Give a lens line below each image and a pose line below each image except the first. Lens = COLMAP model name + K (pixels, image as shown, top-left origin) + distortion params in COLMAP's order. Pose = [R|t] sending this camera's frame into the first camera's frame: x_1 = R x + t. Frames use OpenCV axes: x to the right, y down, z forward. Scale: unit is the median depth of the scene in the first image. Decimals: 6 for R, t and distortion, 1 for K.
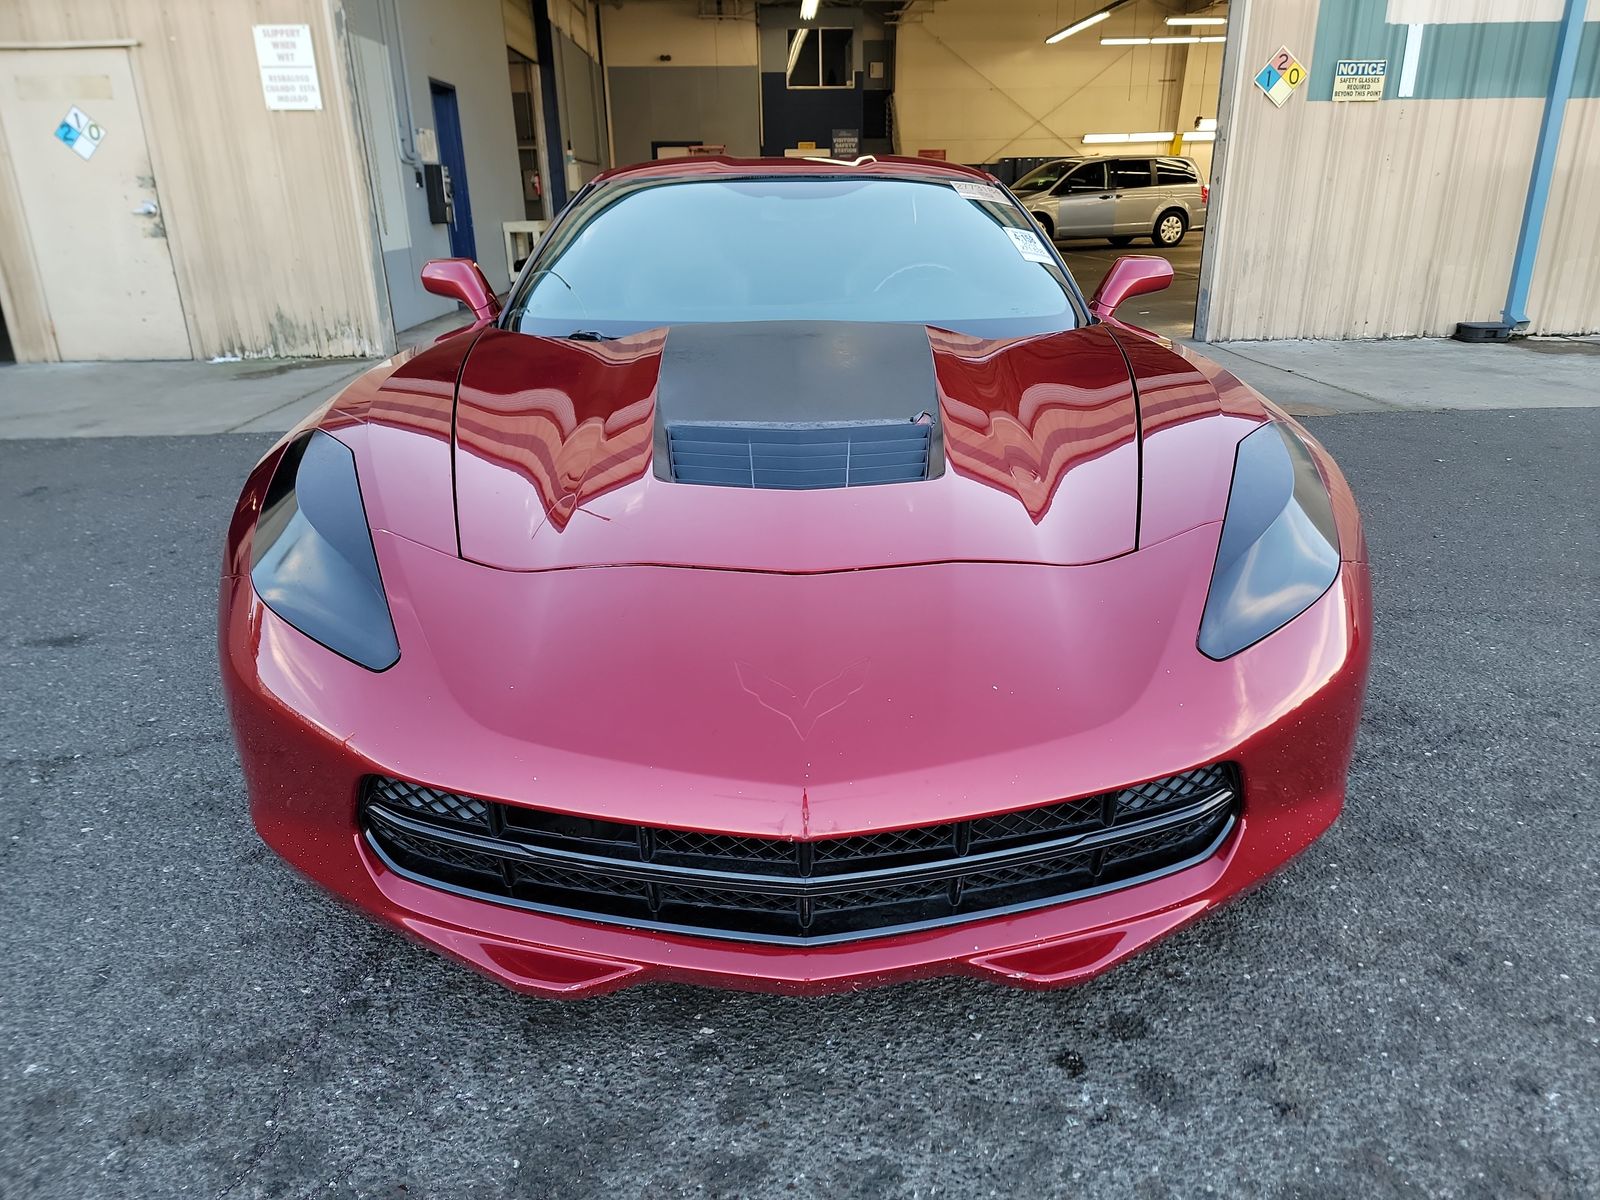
lens RADIAL K [[1099.2, 0, 800.0], [0, 1099.2, 600.0], [0, 0, 1]] dist [0.000177, -0.000460]
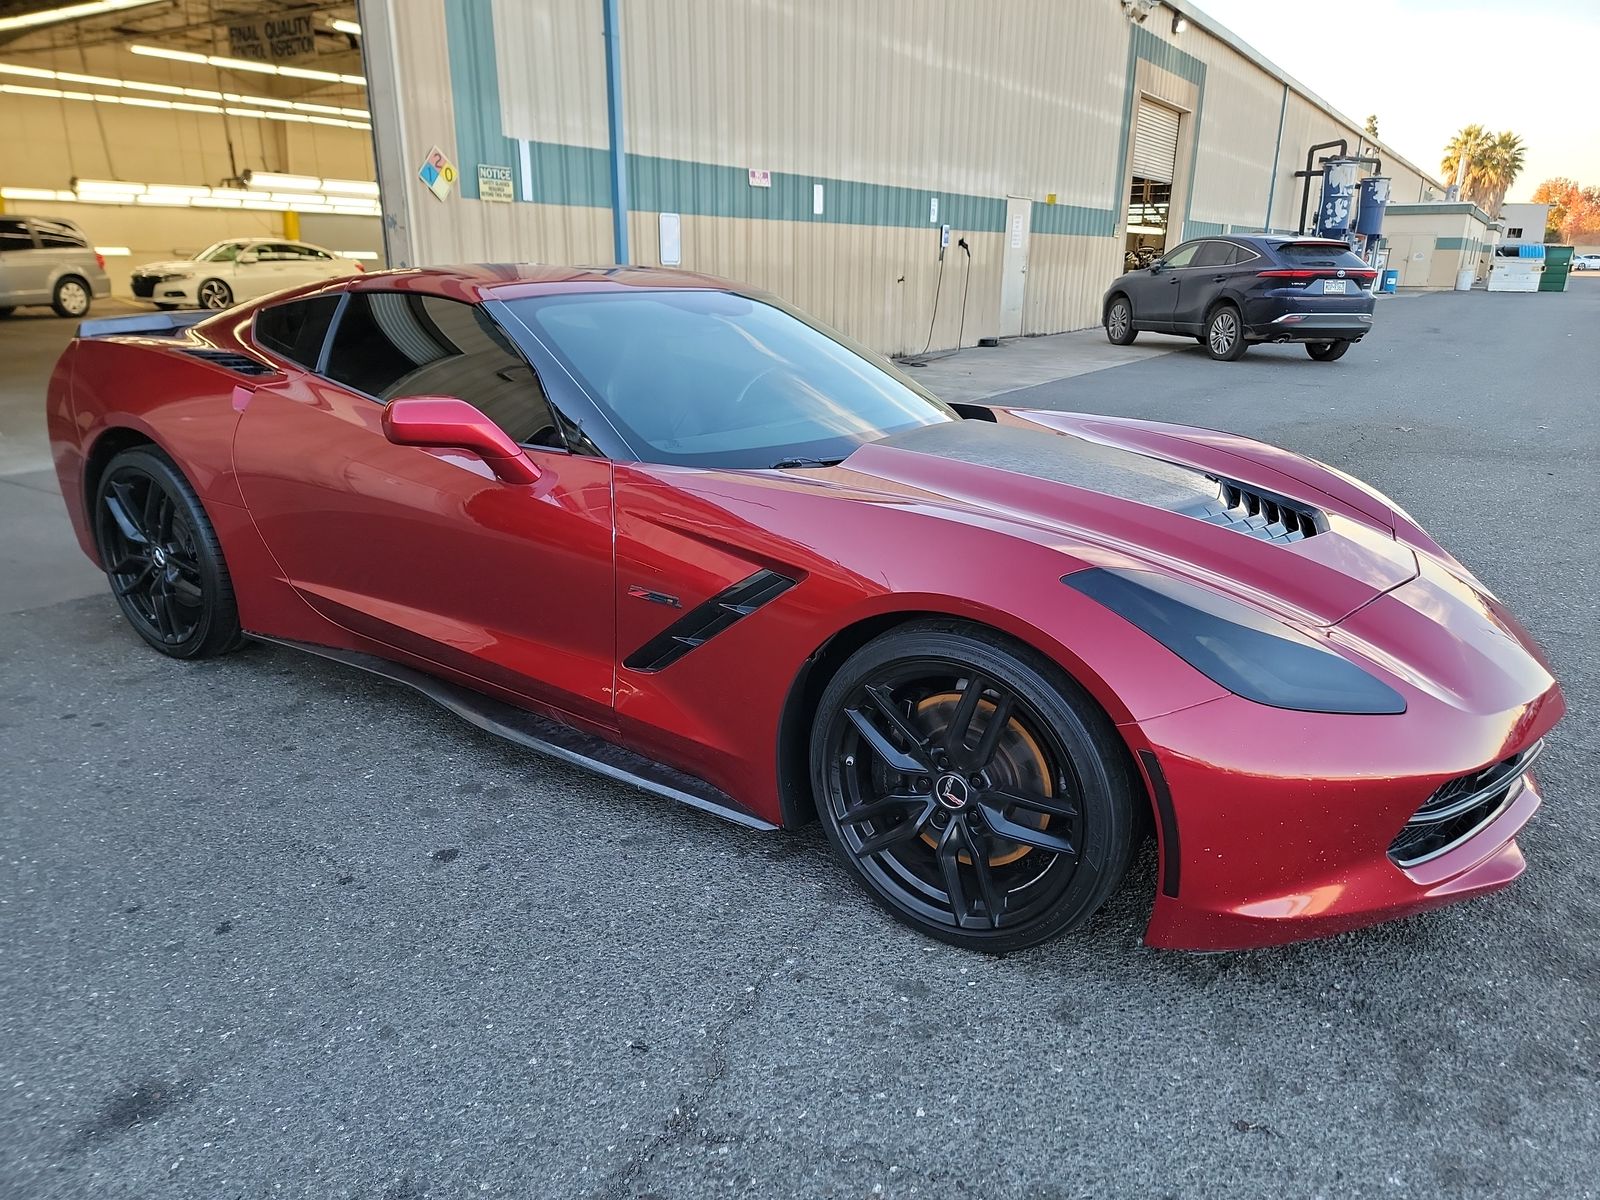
lens RADIAL K [[1087.0, 0, 800.0], [0, 1087.0, 600.0], [0, 0, 1]] dist [0.112487, -0.120948]
pose [[0.593254, -0.213254, 0.776255, -0.283170], [0.256894, 0.964009, 0.068503, -0.053828], [-0.762926, 0.158776, 0.626686, 0.108260]]
